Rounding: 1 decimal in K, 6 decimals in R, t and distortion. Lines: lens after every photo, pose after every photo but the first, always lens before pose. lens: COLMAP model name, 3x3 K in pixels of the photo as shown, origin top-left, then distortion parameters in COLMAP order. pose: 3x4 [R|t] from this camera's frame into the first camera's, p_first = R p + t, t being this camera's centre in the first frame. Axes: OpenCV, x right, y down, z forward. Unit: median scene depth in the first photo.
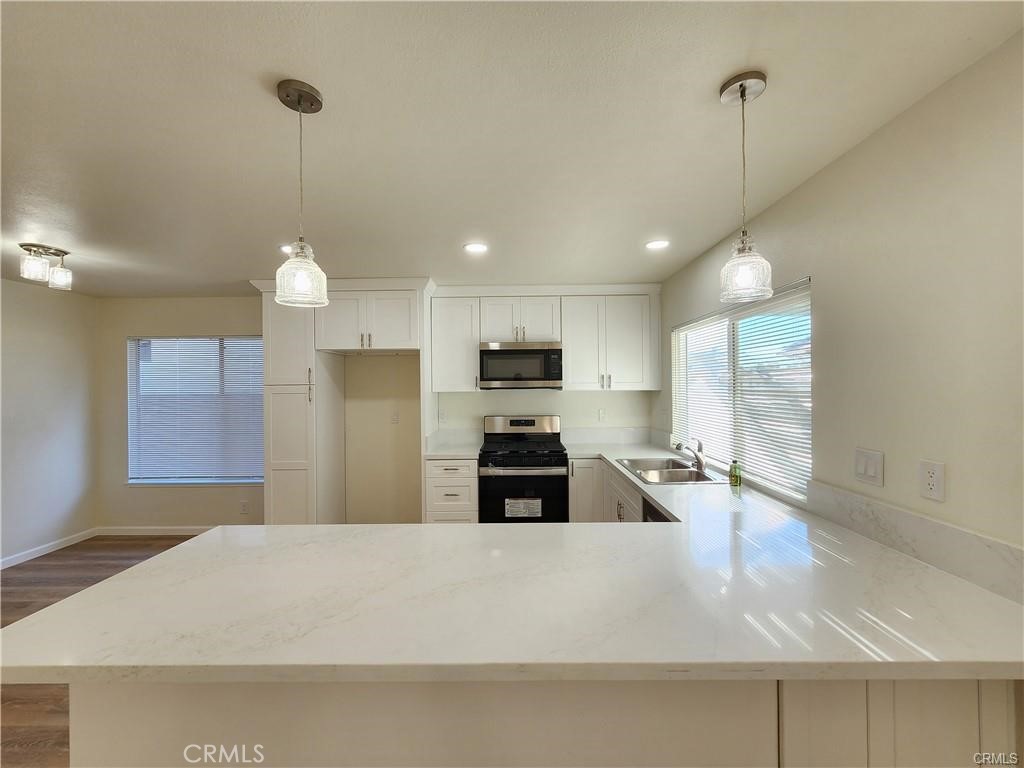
lens RADIAL K [[427.3, 0, 509.7], [0, 427.3, 386.1], [0, 0, 1]] dist [-0.000360, 0.000027]
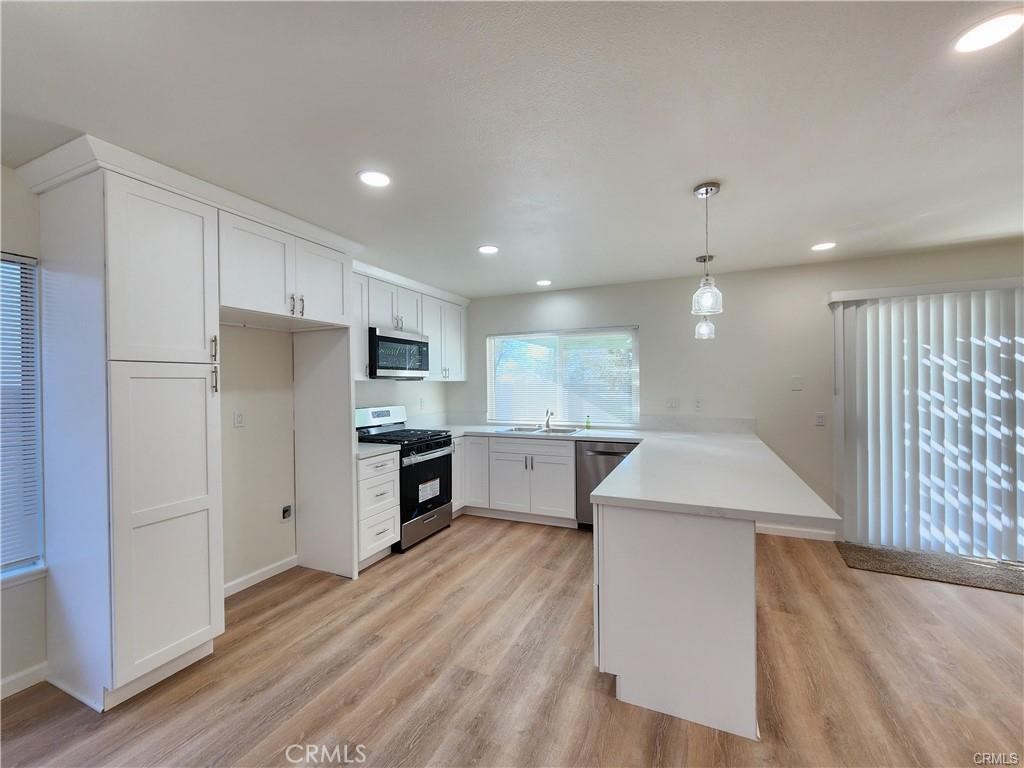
lens RADIAL K [[427.3, 0, 509.7], [0, 427.3, 386.1], [0, 0, 1]] dist [-0.000360, 0.000027]
pose [[0.402009, 0.001224, 0.915635, -0.849720], [0.009843, 0.999936, -0.005659, 0.035661], [-0.915583, 0.011288, 0.401971, 0.389514]]
